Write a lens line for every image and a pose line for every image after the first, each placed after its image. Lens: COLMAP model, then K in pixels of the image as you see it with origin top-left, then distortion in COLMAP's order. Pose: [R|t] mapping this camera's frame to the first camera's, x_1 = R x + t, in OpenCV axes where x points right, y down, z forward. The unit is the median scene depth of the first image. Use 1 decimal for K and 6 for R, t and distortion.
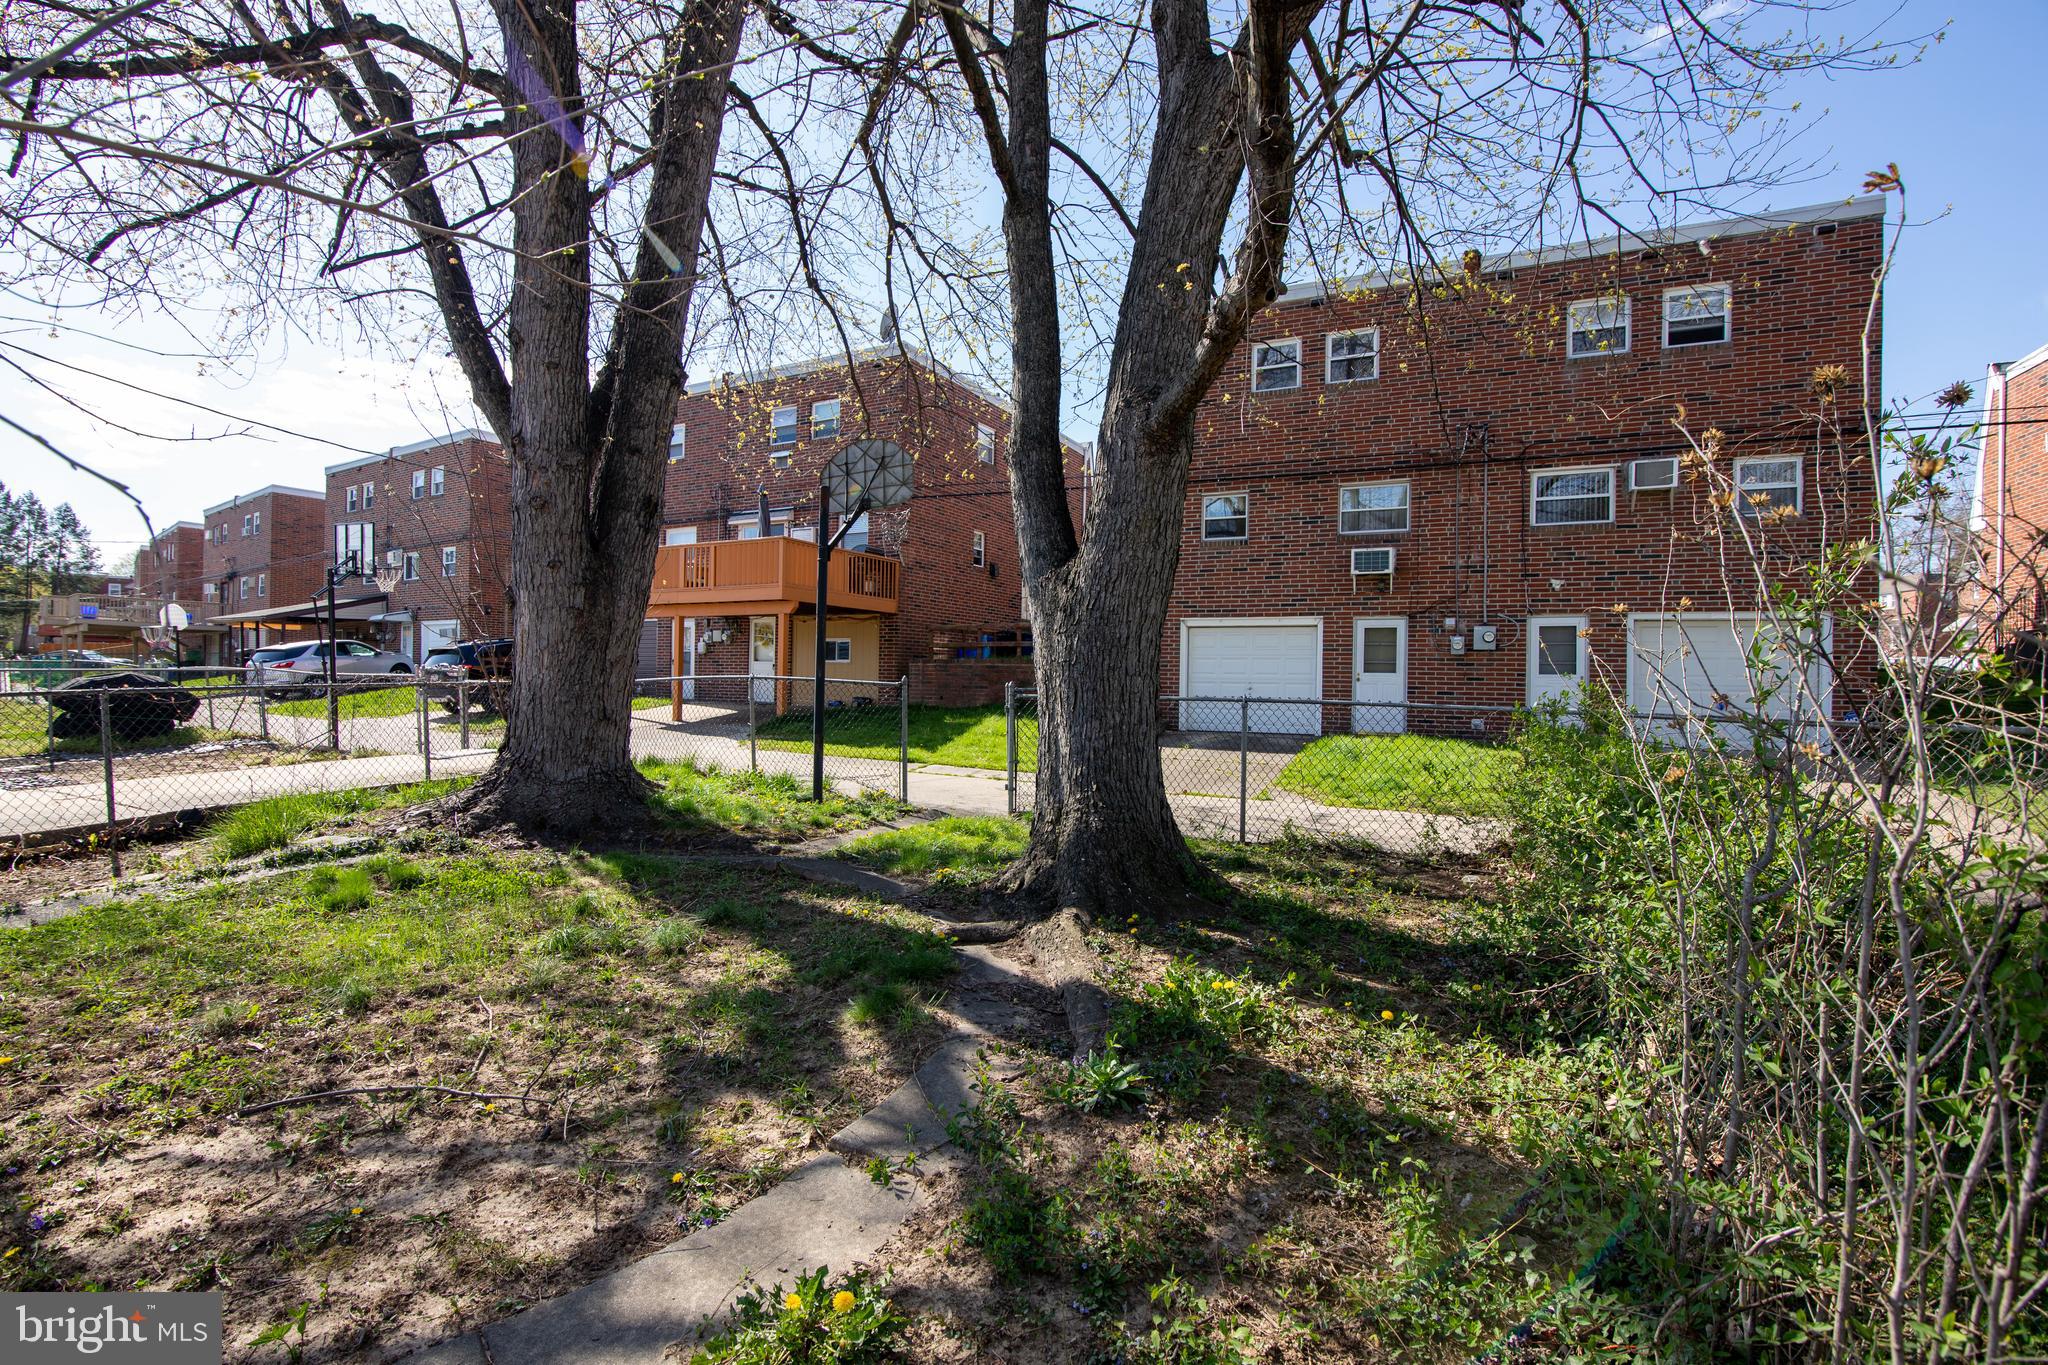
lens RADIAL K [[924.2, 0, 1018.4], [0, 924.2, 680.9], [0, 0, 1]] dist [-0.019172, 0.000110]
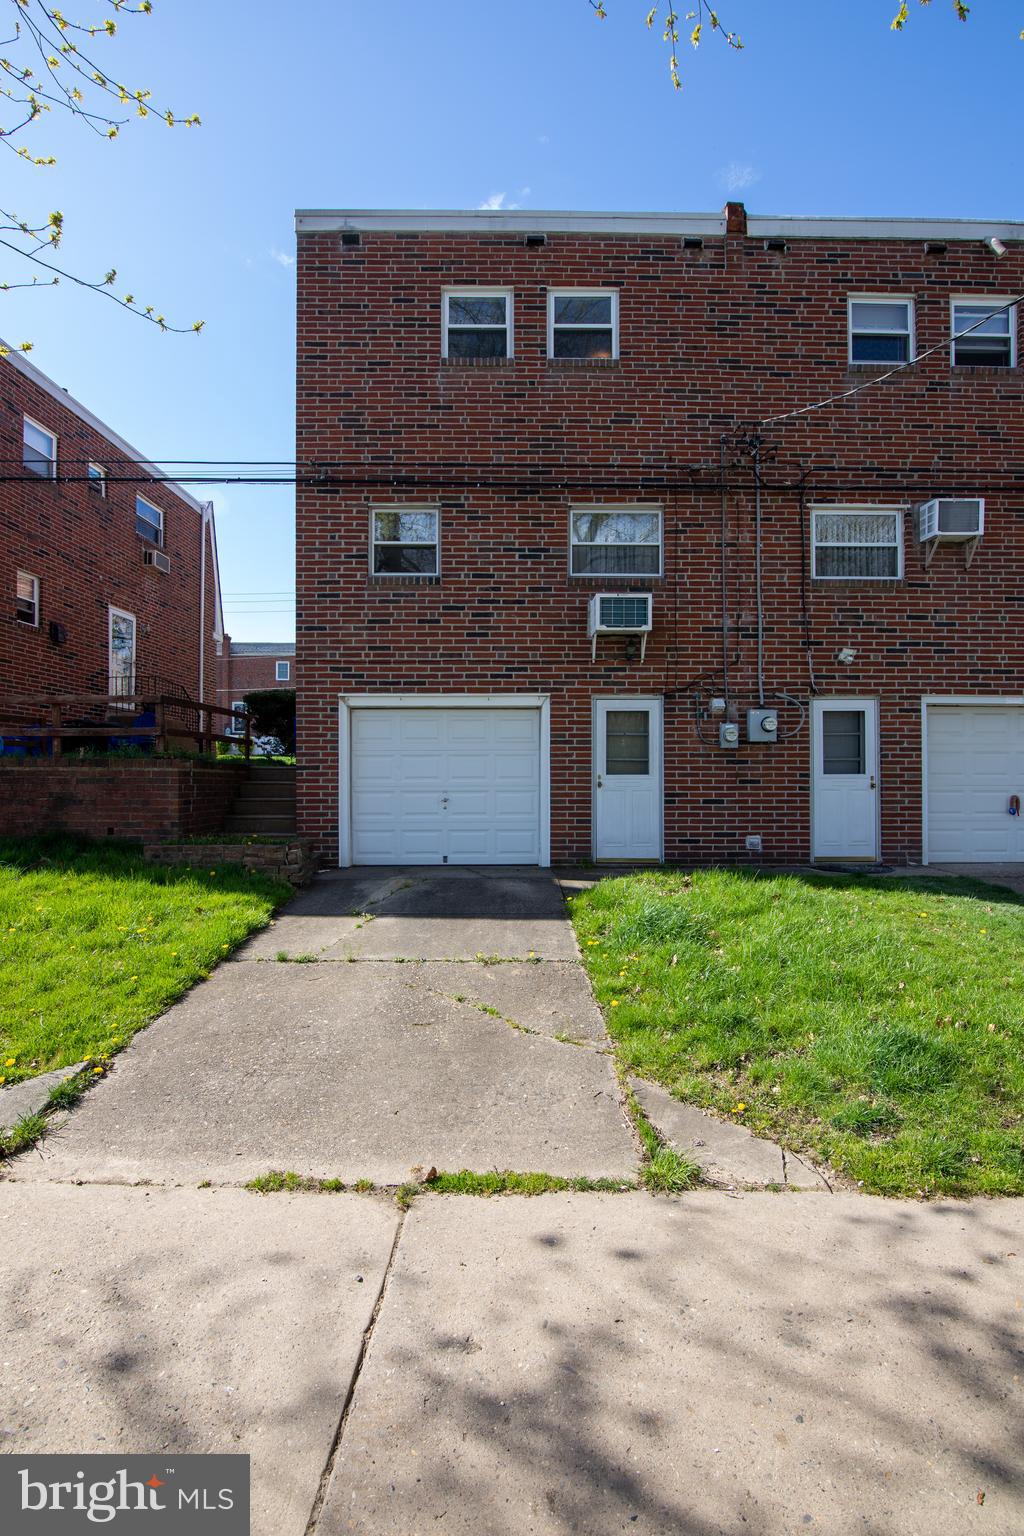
lens RADIAL K [[709.4, 0, 510.7], [0, 709.4, 776.4], [0, 0, 1]] dist [-0.018936, 0.000161]
pose [[0.900825, -0.015897, 0.433891, 0.077395], [0.016262, 0.999864, 0.002871, -0.010898], [-0.433878, 0.004470, 0.900961, 0.568863]]
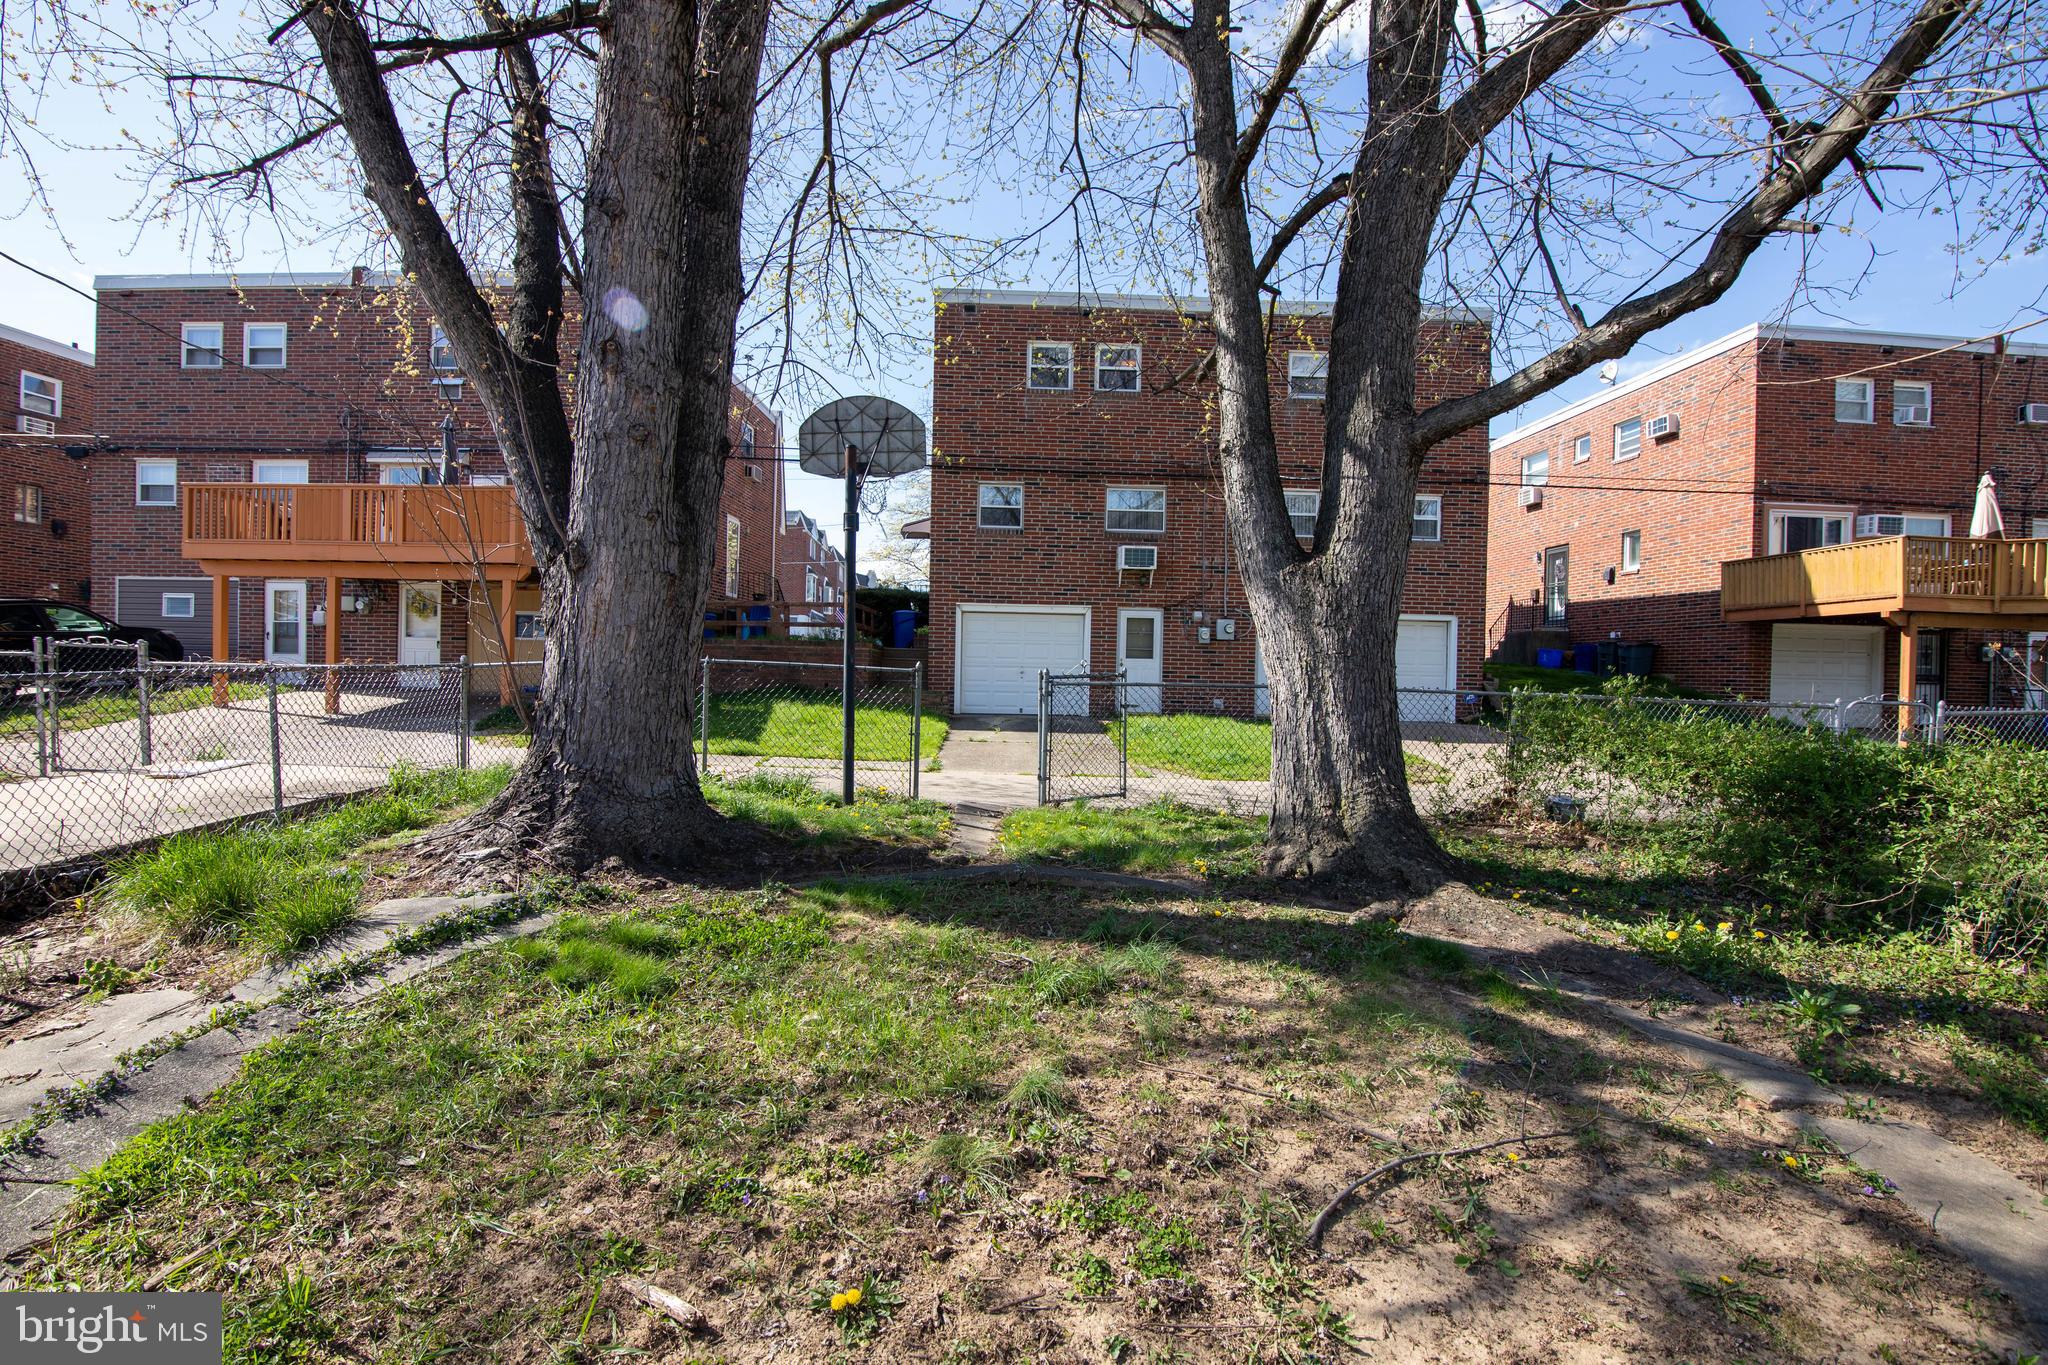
lens RADIAL K [[924.2, 0, 1018.4], [0, 924.2, 680.9], [0, 0, 1]] dist [-0.019172, 0.000110]
pose [[0.892109, -0.003268, 0.451808, -0.249812], [-0.006014, 0.999799, 0.019105, -0.002528], [-0.451780, -0.019761, 0.891911, 0.075881]]
